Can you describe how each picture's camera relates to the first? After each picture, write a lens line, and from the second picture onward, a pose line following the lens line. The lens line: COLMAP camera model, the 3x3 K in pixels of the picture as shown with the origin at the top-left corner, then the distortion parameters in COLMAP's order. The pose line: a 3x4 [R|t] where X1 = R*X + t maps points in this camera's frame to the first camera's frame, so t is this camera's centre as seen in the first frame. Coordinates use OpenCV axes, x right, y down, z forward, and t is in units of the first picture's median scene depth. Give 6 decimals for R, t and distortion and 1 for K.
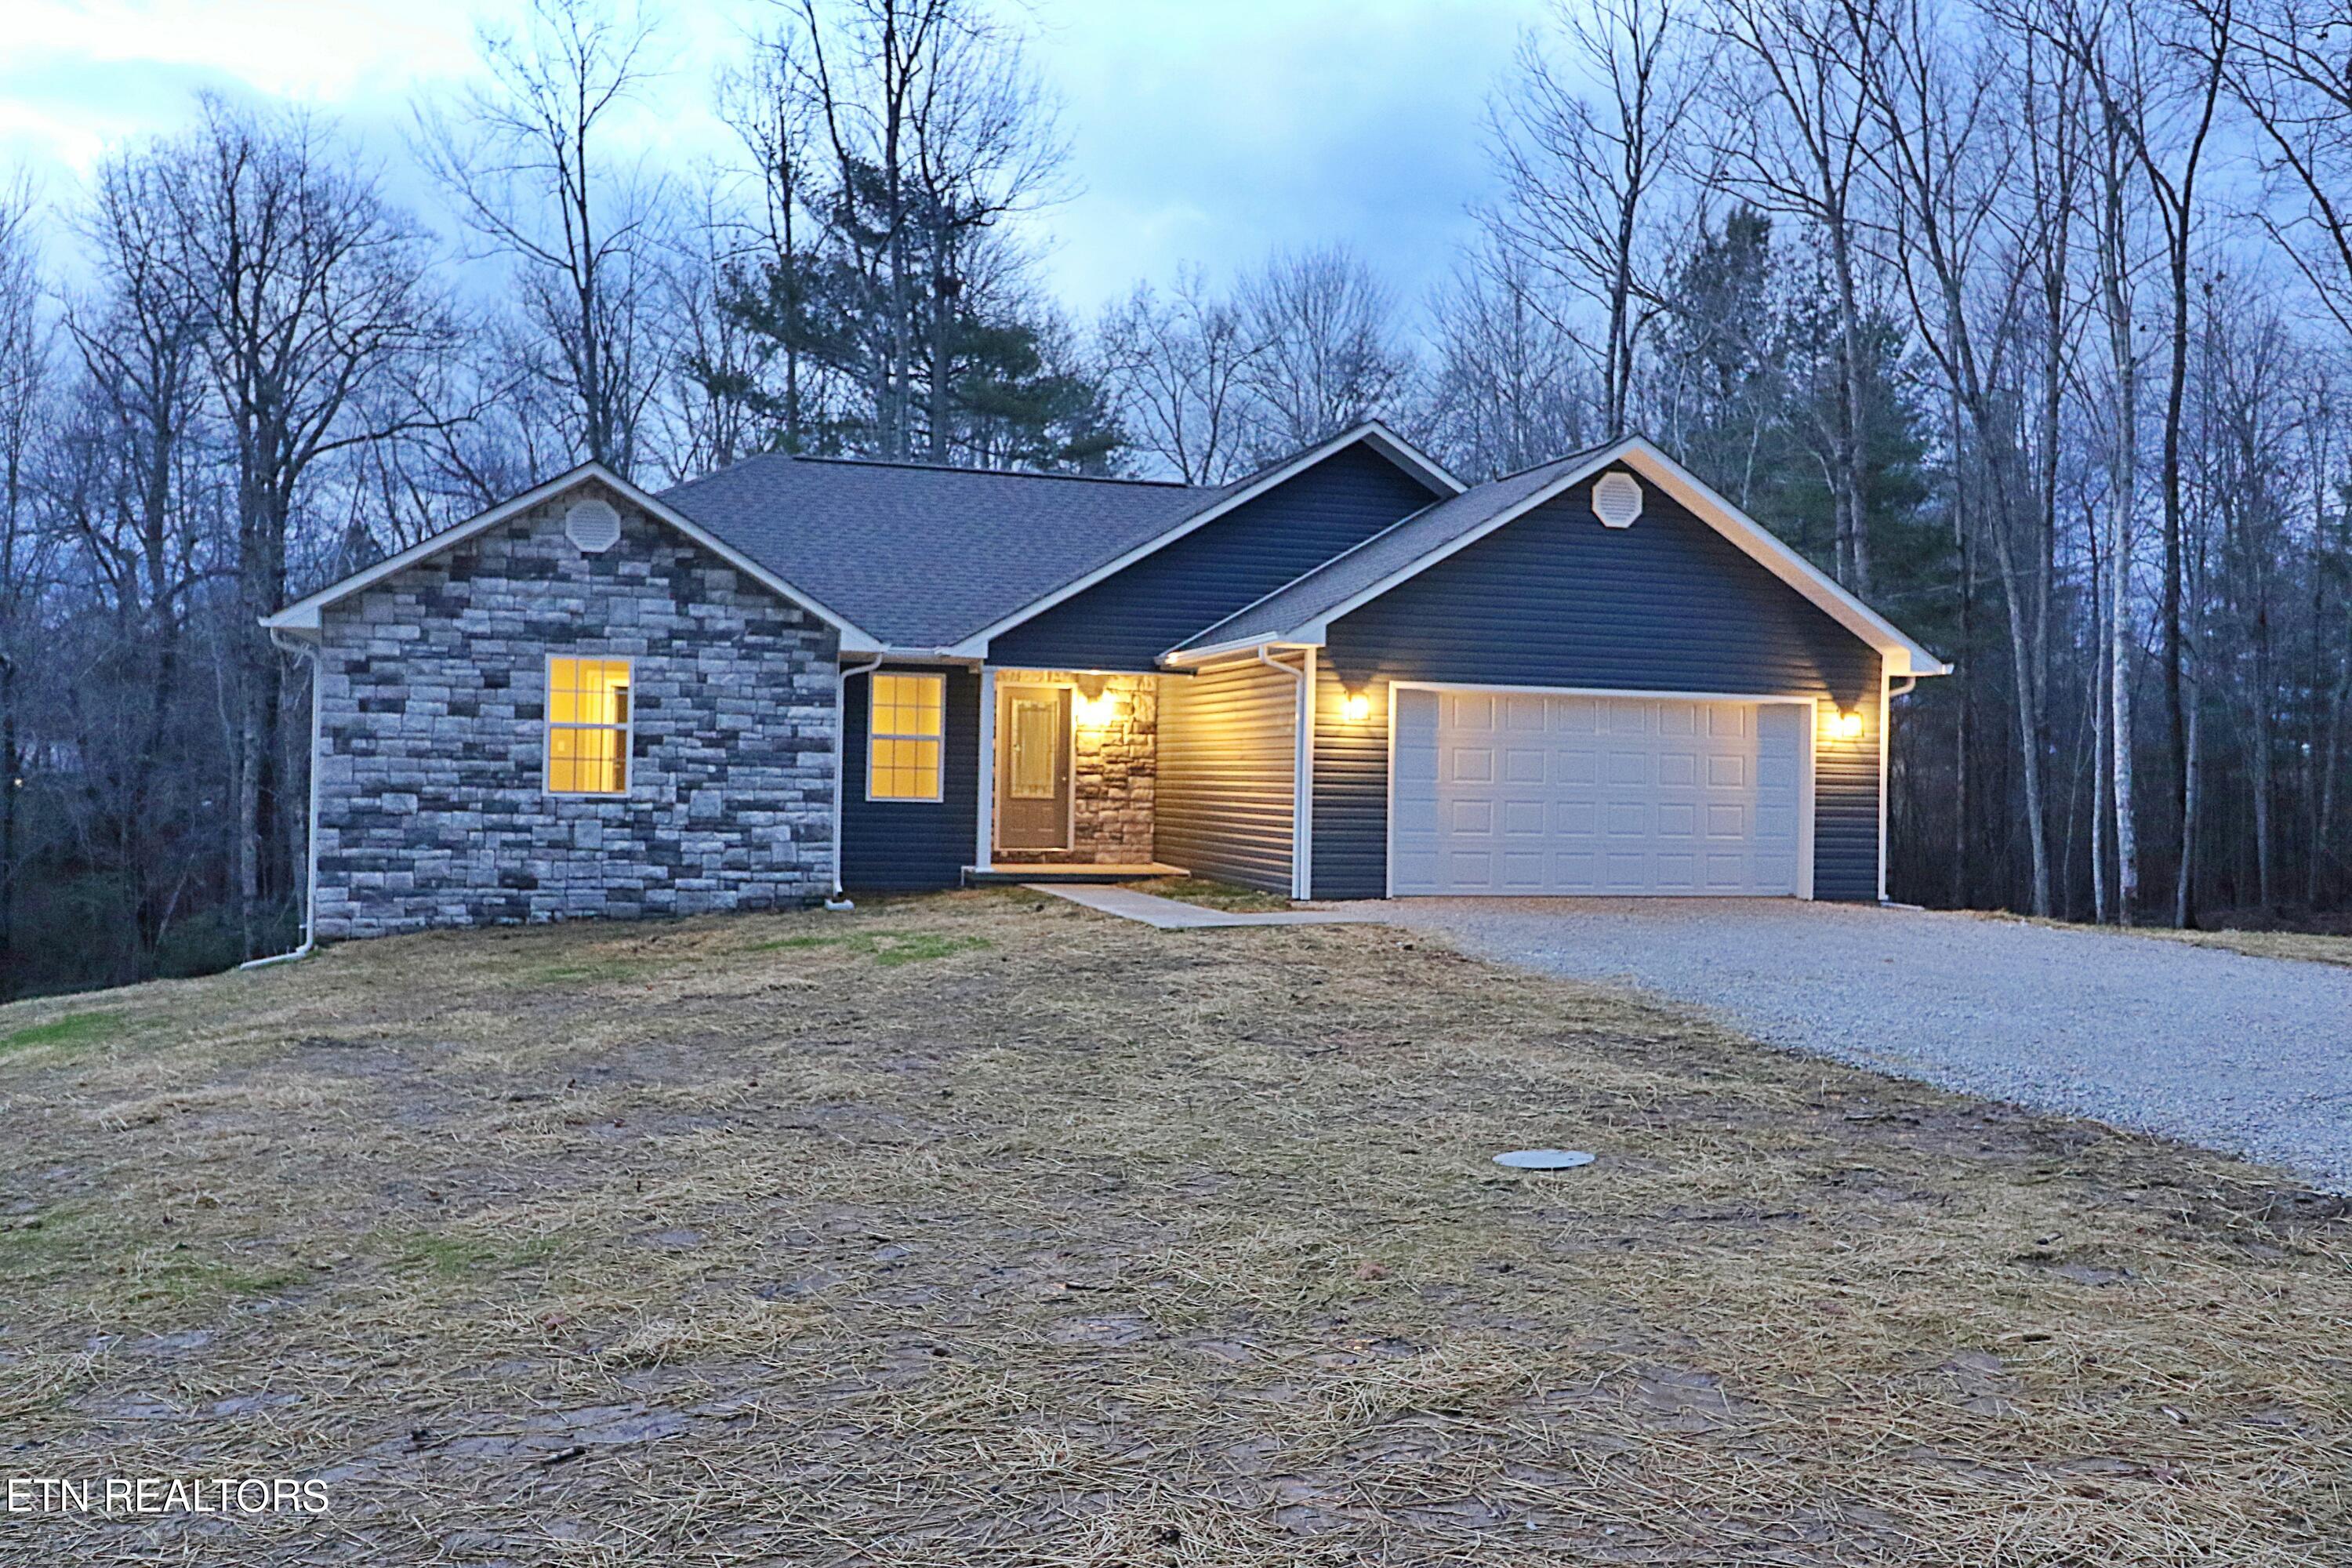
lens RADIAL K [[1833.2, 0, 1176.0], [0, 1833.2, 784.0], [0, 0, 1]] dist [0.012914, 0.000847]
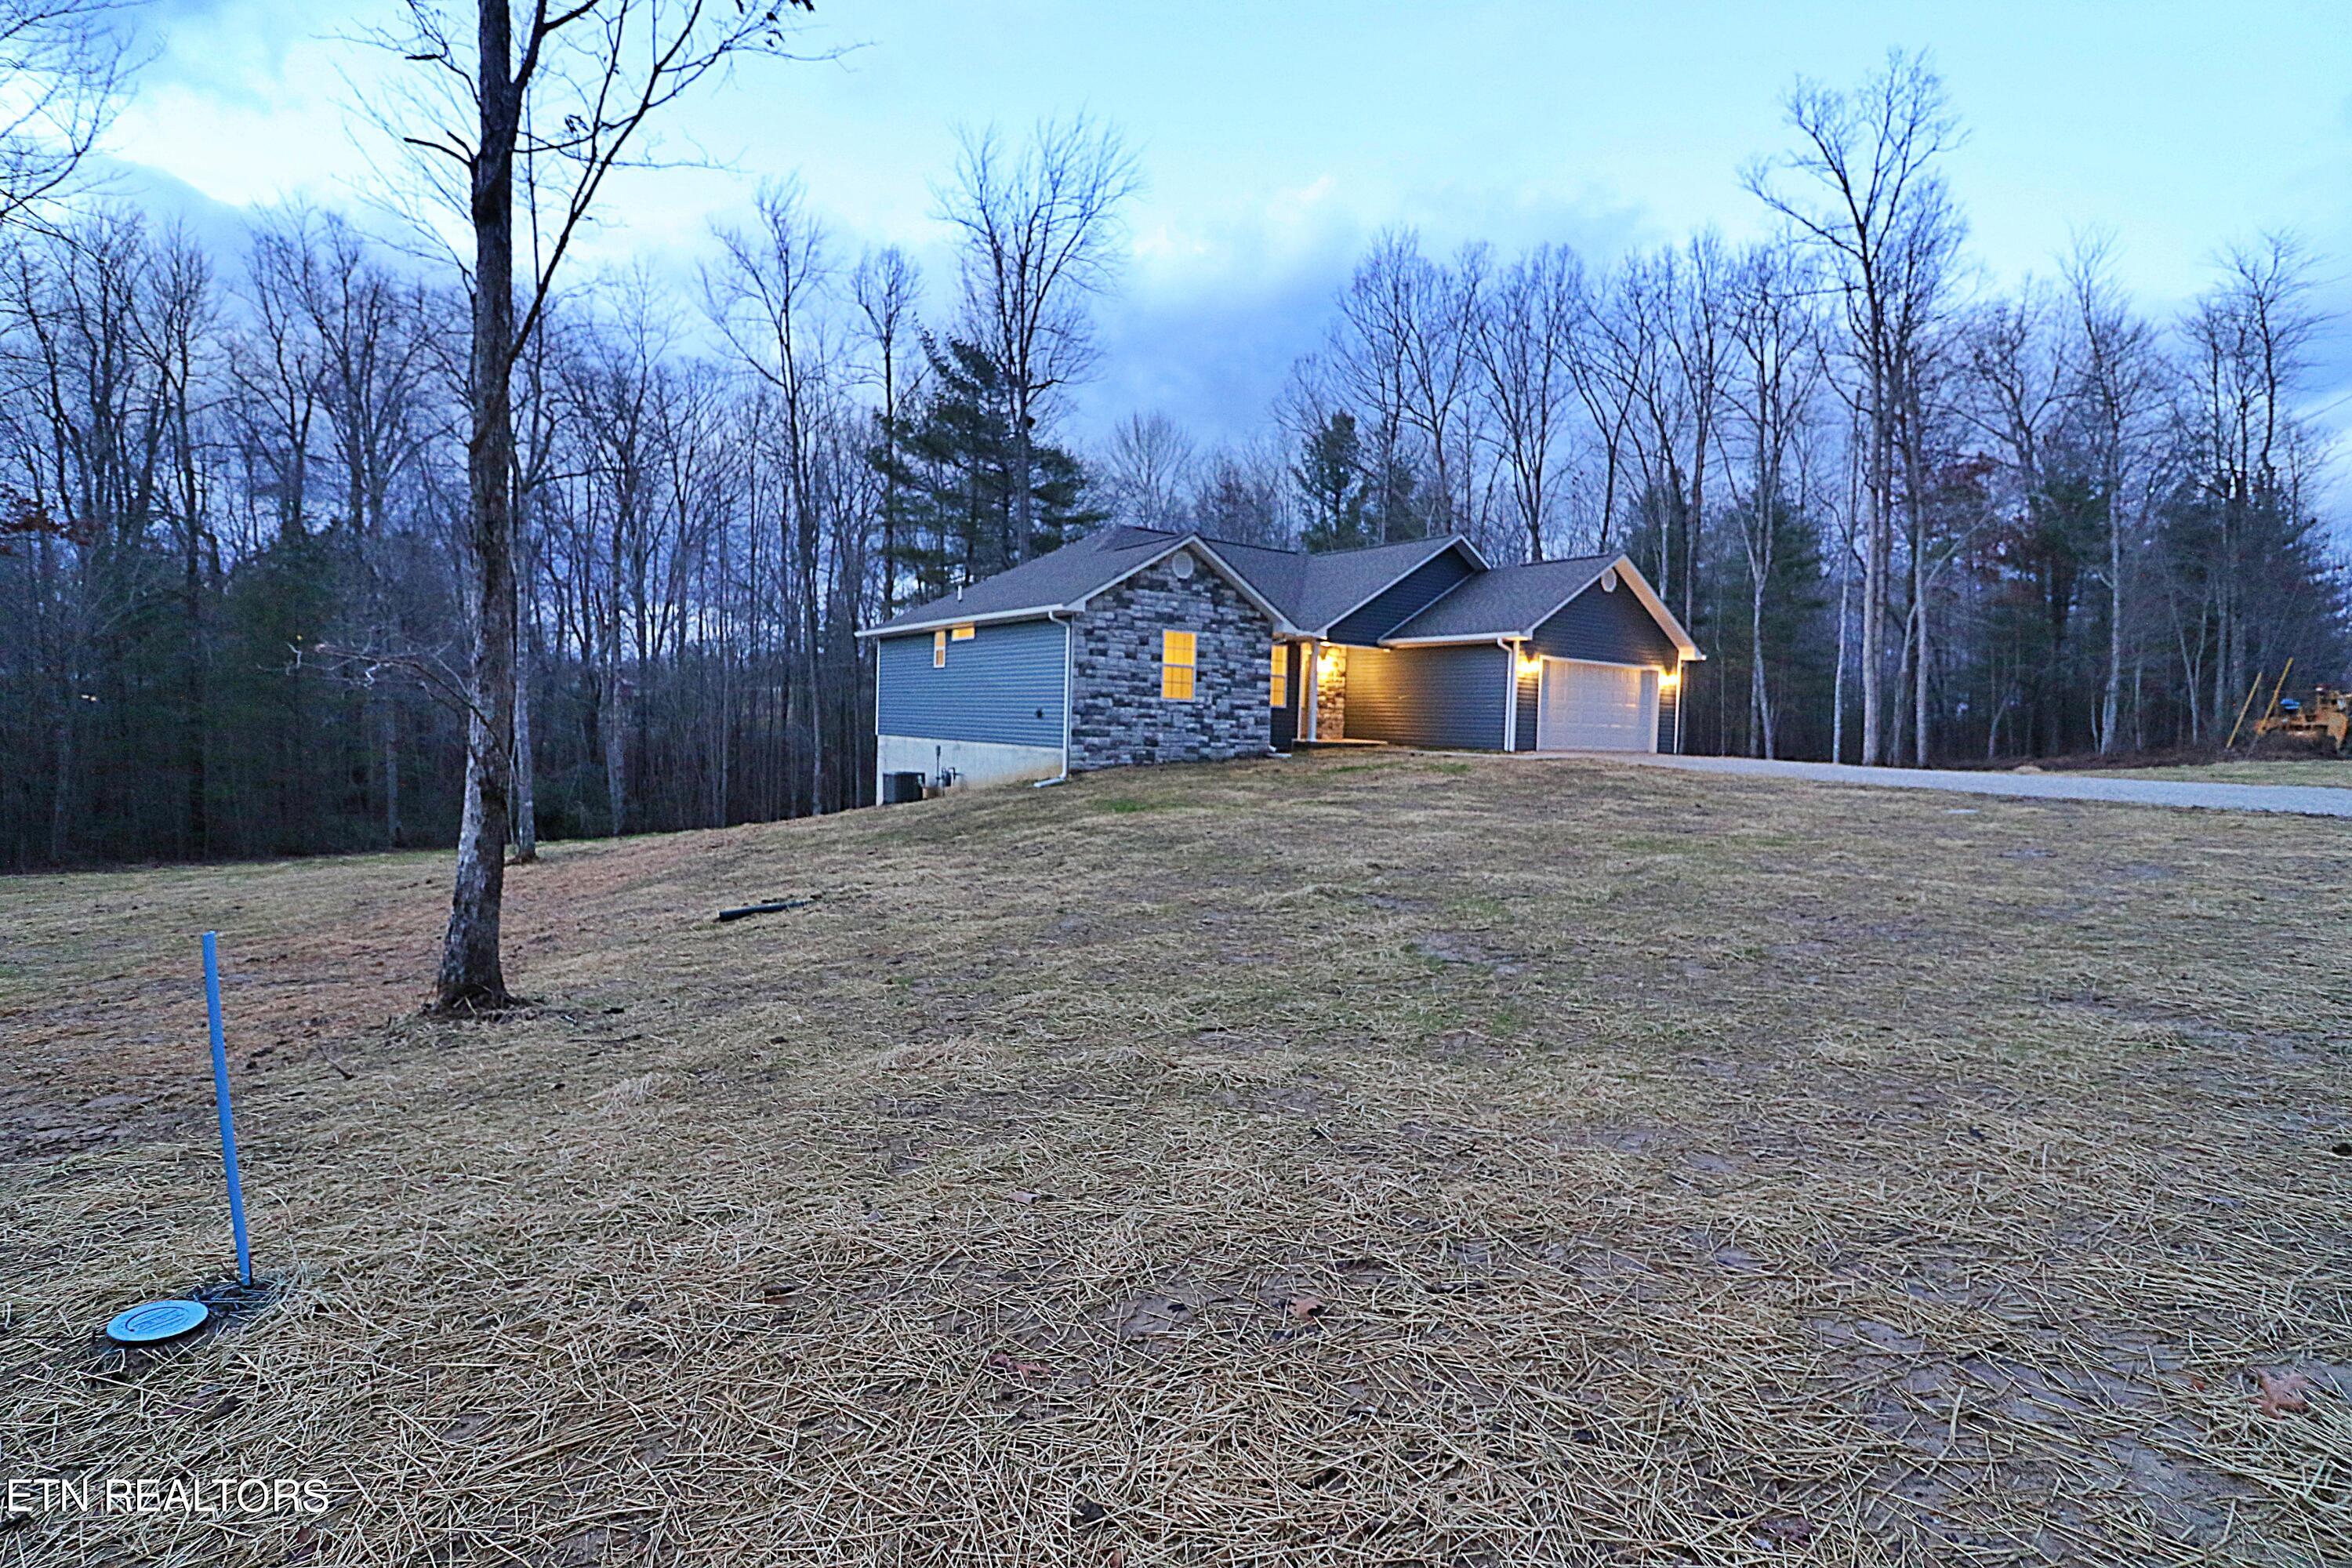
lens RADIAL K [[1109.2, 0, 1162.3], [0, 1109.2, 775.7], [0, 0, 1]] dist [-0.005257, -0.000059]
pose [[0.940693, -0.005951, 0.339207, -0.745758], [-0.012460, 0.998565, 0.052074, 0.025412], [-0.339030, -0.053212, 0.939270, -0.137180]]
